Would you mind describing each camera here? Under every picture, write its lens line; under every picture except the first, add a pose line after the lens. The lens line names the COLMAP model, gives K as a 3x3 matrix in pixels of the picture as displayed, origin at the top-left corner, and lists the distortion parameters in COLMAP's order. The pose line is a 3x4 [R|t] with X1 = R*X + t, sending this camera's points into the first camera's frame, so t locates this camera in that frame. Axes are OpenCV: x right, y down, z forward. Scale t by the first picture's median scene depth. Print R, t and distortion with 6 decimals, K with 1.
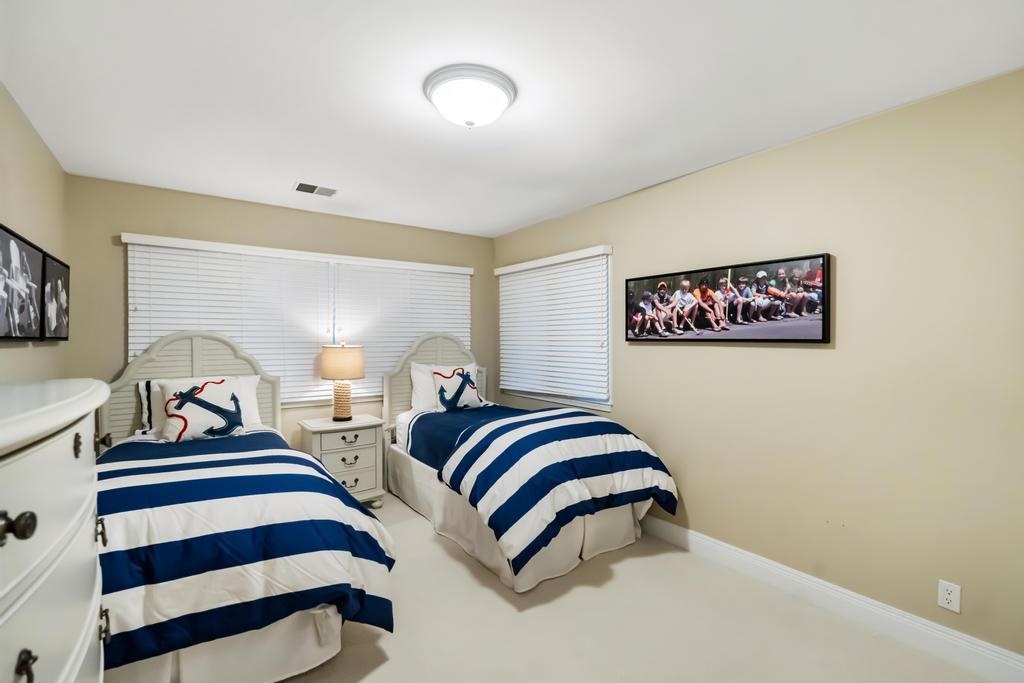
lens RADIAL K [[454.7, 0, 519.9], [0, 454.7, 339.6], [0, 0, 1]] dist [-0.001449, -0.000713]
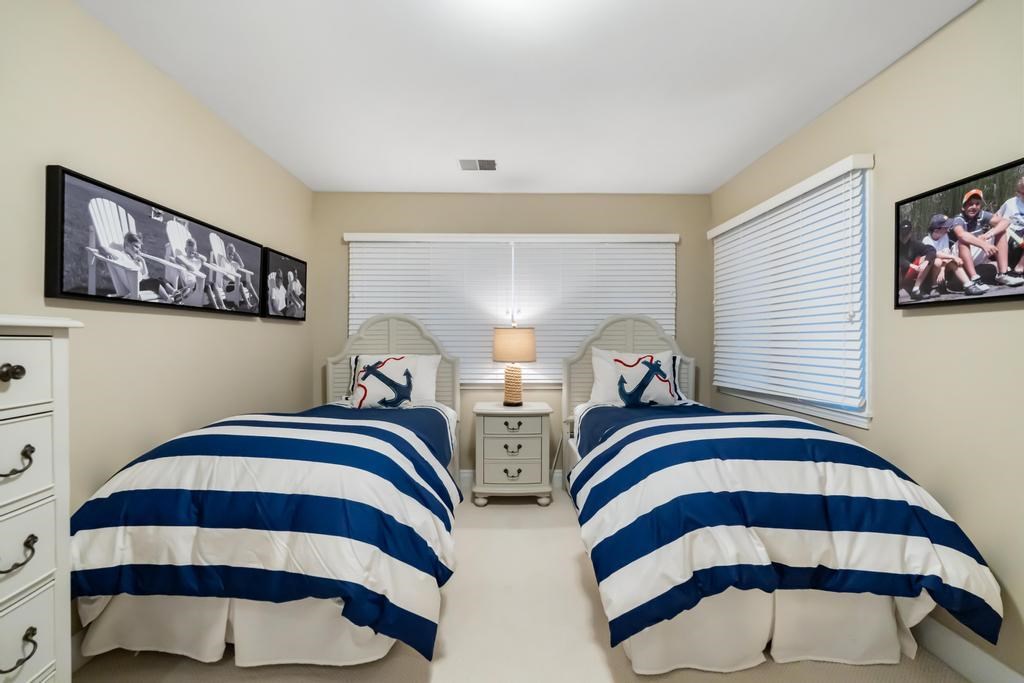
lens RADIAL K [[454.7, 0, 506.1], [0, 454.7, 341.7], [0, 0, 1]] dist [-0.001449, -0.000713]
pose [[0.814087, 0.004955, -0.580722, 0.172027], [-0.002933, 0.999986, 0.004420, 0.045460], [0.580736, -0.001895, 0.814090, 0.250565]]
